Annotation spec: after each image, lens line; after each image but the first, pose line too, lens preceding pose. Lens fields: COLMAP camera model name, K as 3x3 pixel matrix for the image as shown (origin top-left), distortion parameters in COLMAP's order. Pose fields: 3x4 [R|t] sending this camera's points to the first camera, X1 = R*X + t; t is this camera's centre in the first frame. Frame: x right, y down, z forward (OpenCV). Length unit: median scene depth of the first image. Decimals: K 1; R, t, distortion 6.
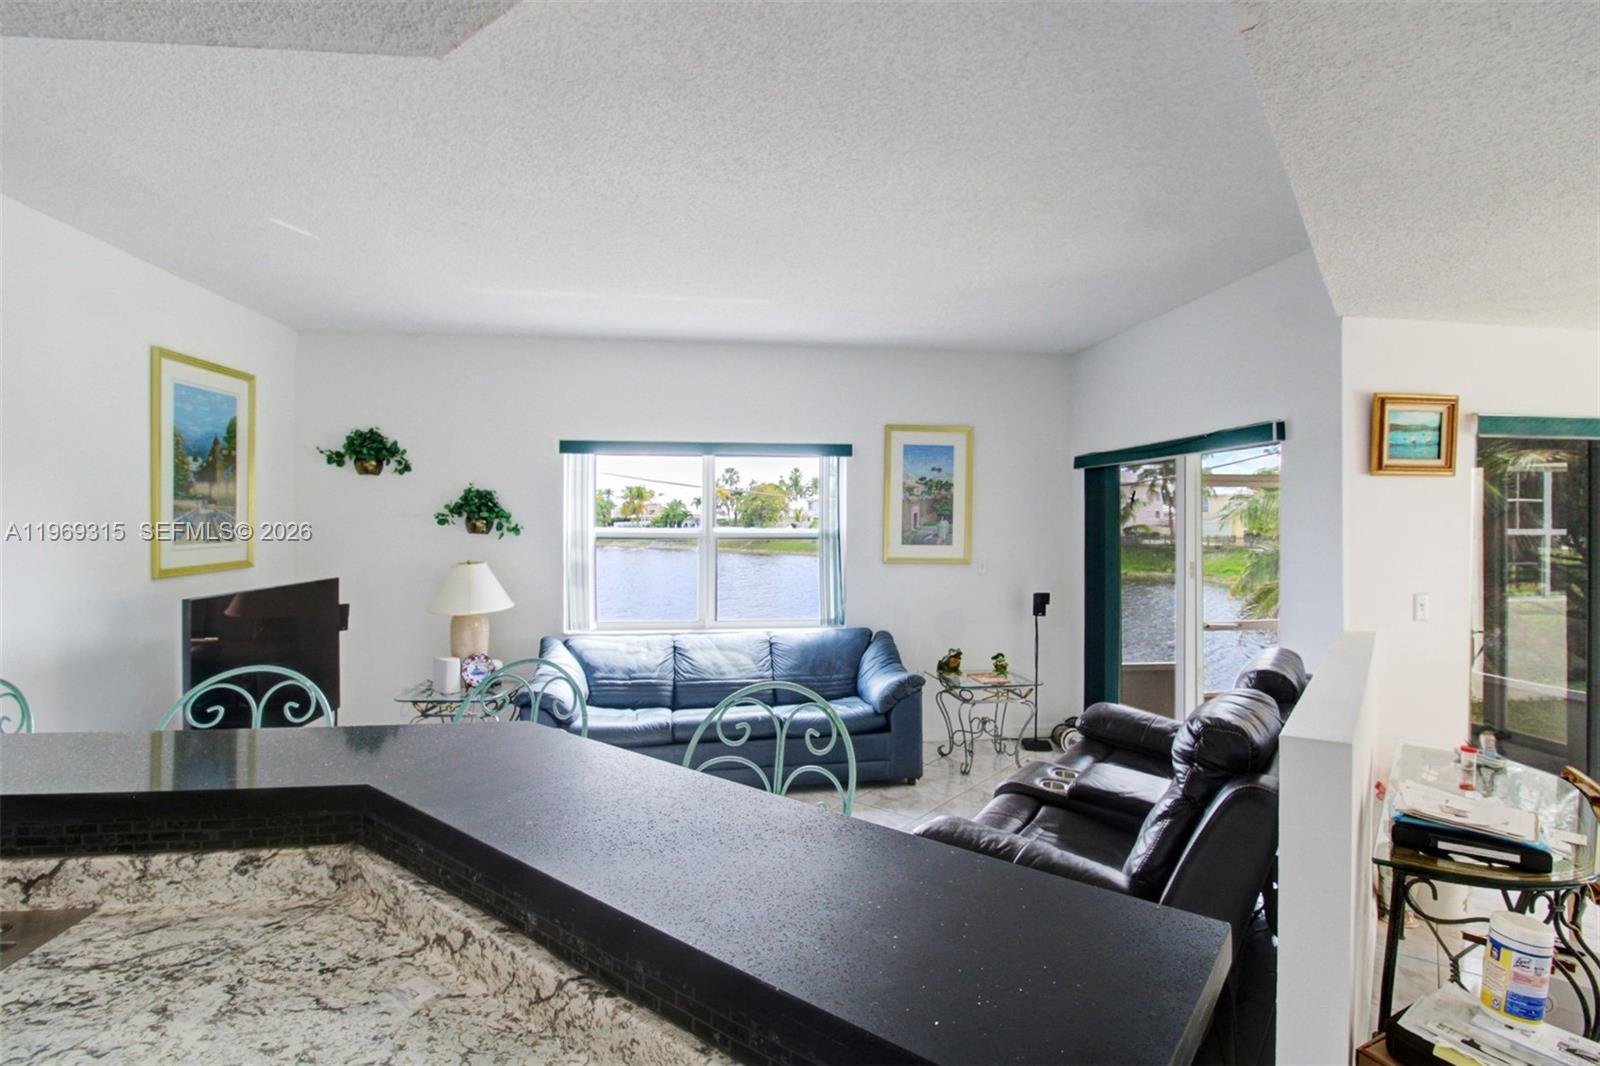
lens RADIAL K [[781.6, 0, 805.9], [0, 781.6, 529.2], [0, 0, 1]] dist [-0.003184, -0.000666]
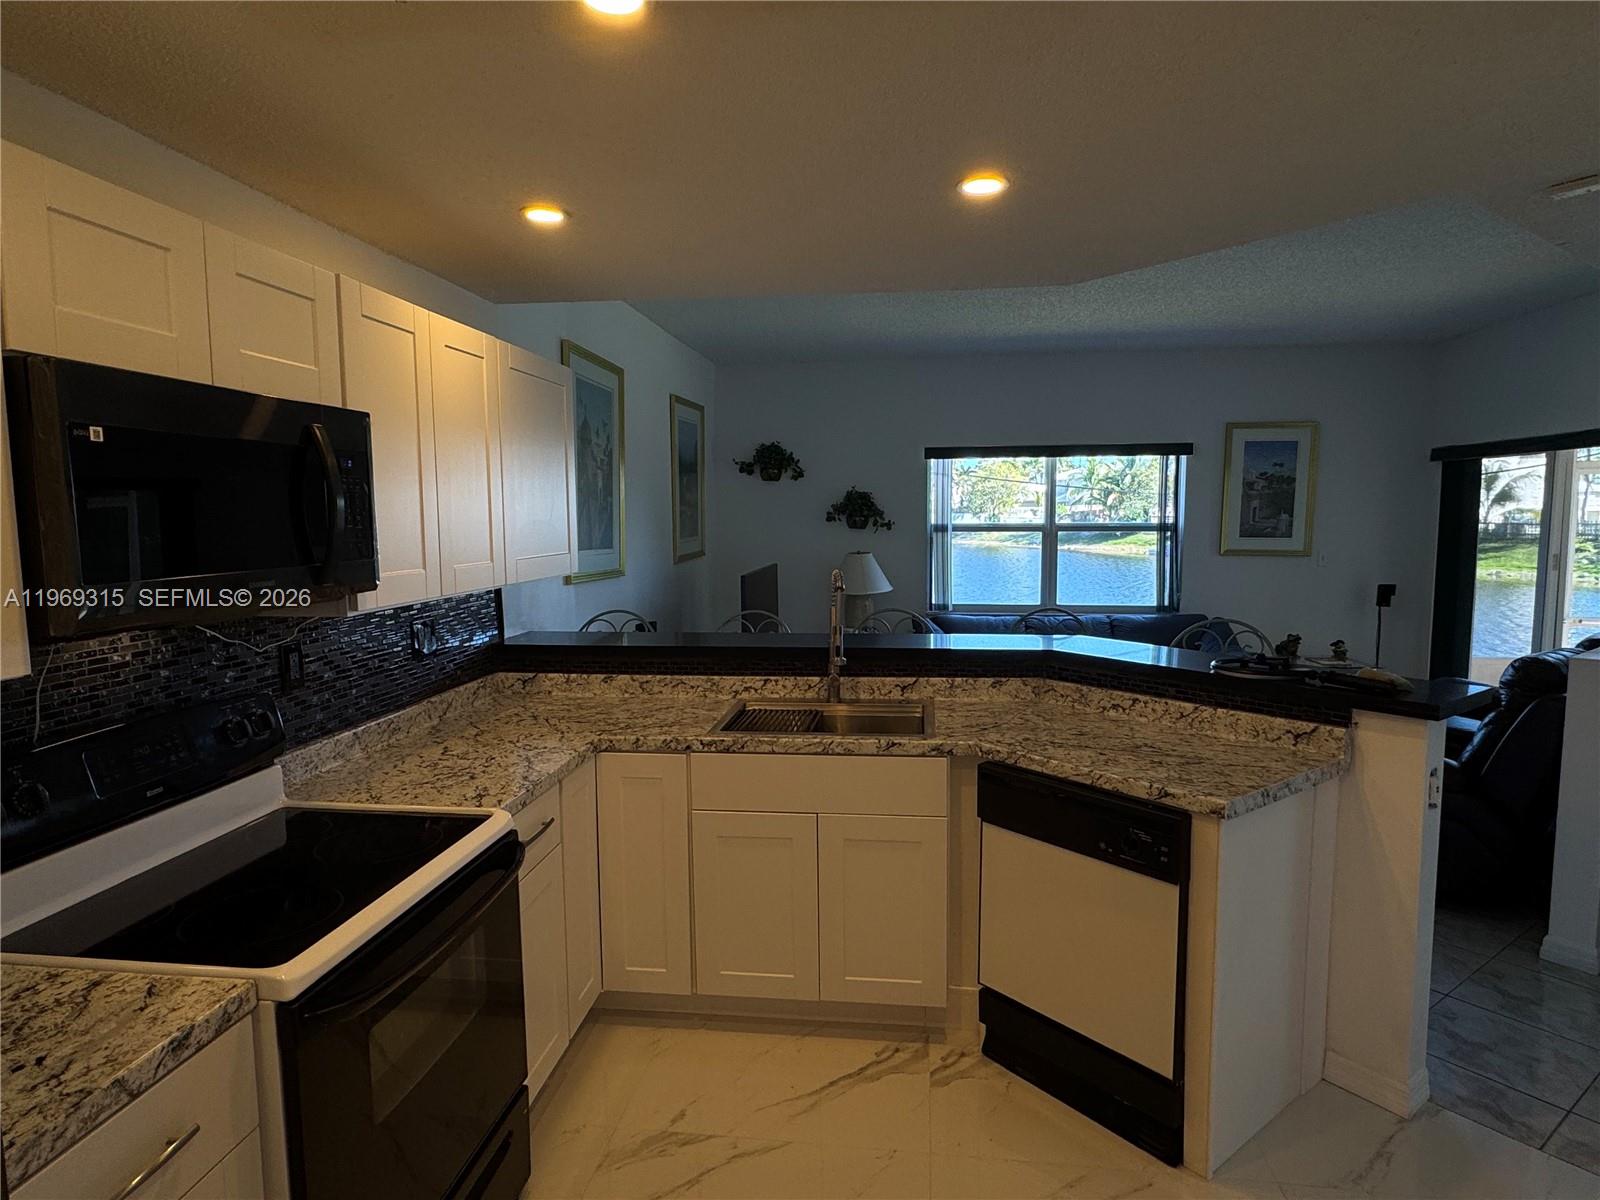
lens RADIAL K [[934.9, 0, 795.6], [0, 934.9, 607.4], [0, 0, 1]] dist [0.003641, 0.000217]
pose [[0.966644, 0.017373, -0.255535, -0.141815], [0.007091, 0.995499, 0.094507, -0.010529], [0.256027, -0.093167, 0.962170, -0.406371]]
